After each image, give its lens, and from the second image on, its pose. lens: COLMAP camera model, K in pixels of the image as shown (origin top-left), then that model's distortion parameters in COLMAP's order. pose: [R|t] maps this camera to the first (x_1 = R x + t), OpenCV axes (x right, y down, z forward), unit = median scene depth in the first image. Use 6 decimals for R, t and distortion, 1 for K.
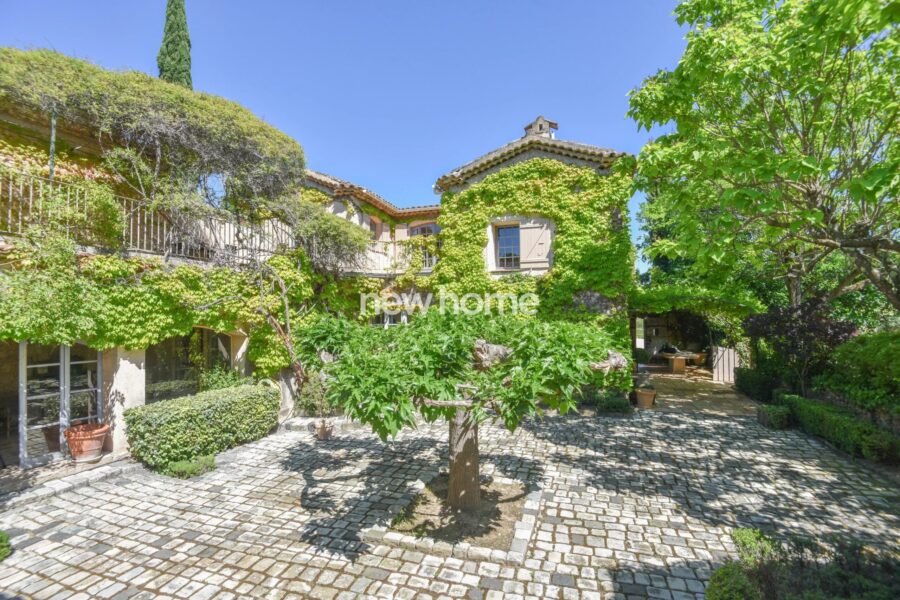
lens RADIAL K [[416.9, 0, 456.3], [0, 416.9, 303.8], [0, 0, 1]] dist [-0.032375, -0.005641]
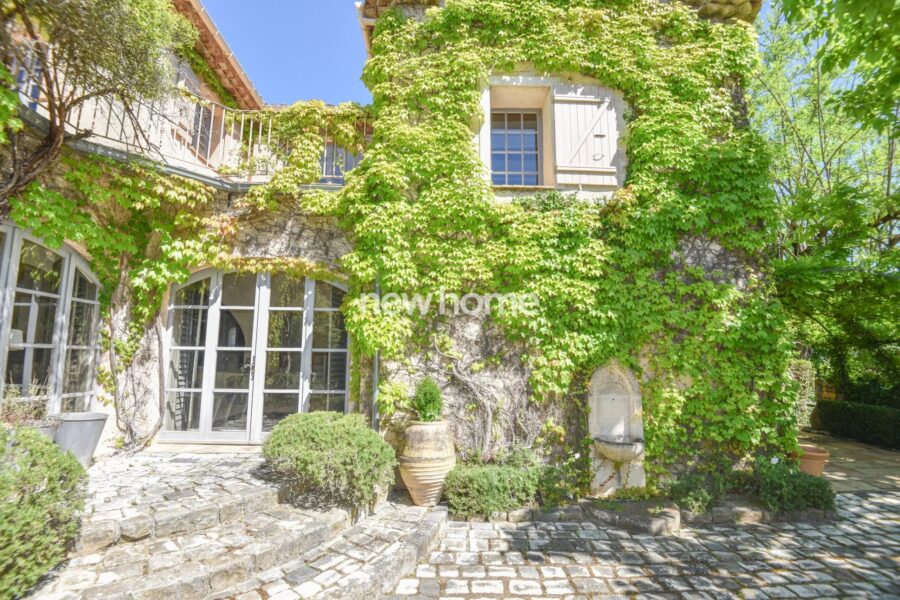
lens RADIAL K [[416.9, 0, 450.4], [0, 416.9, 303.4], [0, 0, 1]] dist [-0.032375, -0.005641]
pose [[0.948960, 0.057072, 0.310188, -0.089342], [-0.025302, 0.994097, -0.105500, 0.097363], [-0.314379, 0.092267, 0.944803, 0.653076]]
